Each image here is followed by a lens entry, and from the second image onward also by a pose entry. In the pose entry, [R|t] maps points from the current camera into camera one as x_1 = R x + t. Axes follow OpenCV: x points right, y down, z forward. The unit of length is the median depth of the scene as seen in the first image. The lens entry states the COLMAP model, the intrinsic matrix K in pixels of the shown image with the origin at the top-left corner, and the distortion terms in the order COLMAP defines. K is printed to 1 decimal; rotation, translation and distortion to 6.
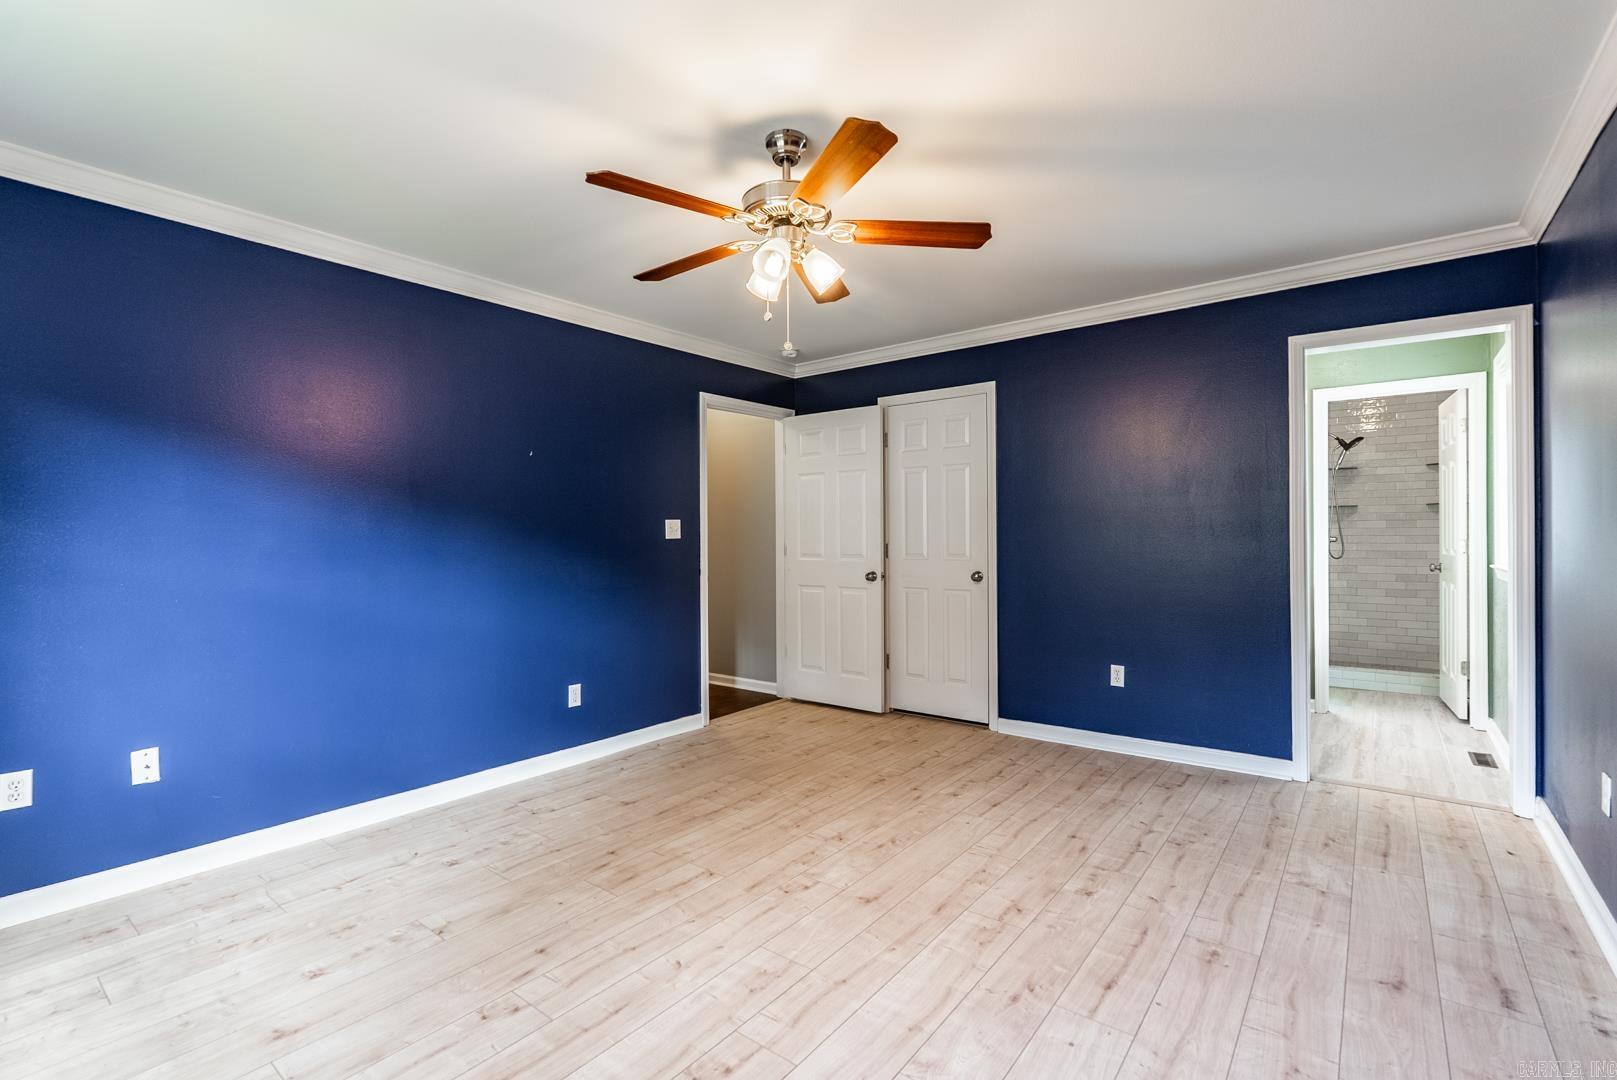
lens RADIAL K [[722.4, 0, 804.8], [0, 722.4, 544.3], [0, 0, 1]] dist [-0.007091, 0.000877]
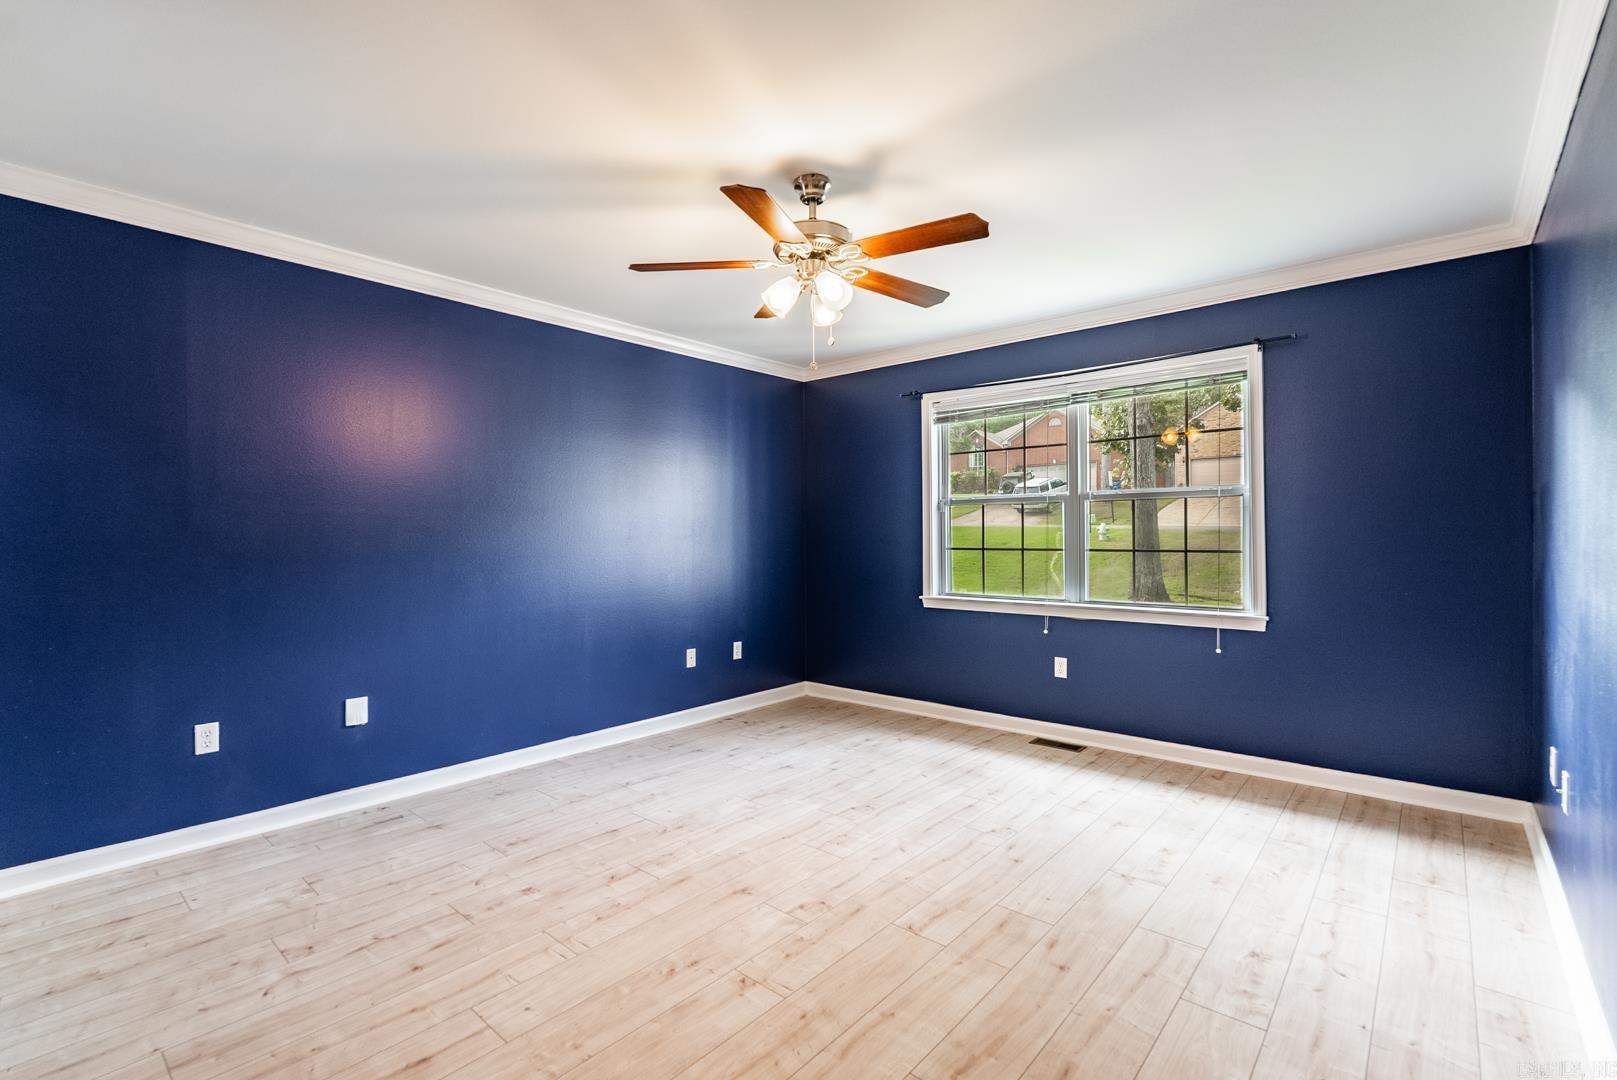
lens RADIAL K [[722.4, 0, 809.5], [0, 722.4, 534.4], [0, 0, 1]] dist [-0.007091, 0.000877]
pose [[-0.998902, 0.015121, 0.044349, -0.057380], [0.015757, 0.999777, 0.014038, -0.026994], [-0.044127, 0.014721, -0.998917, 1.935846]]
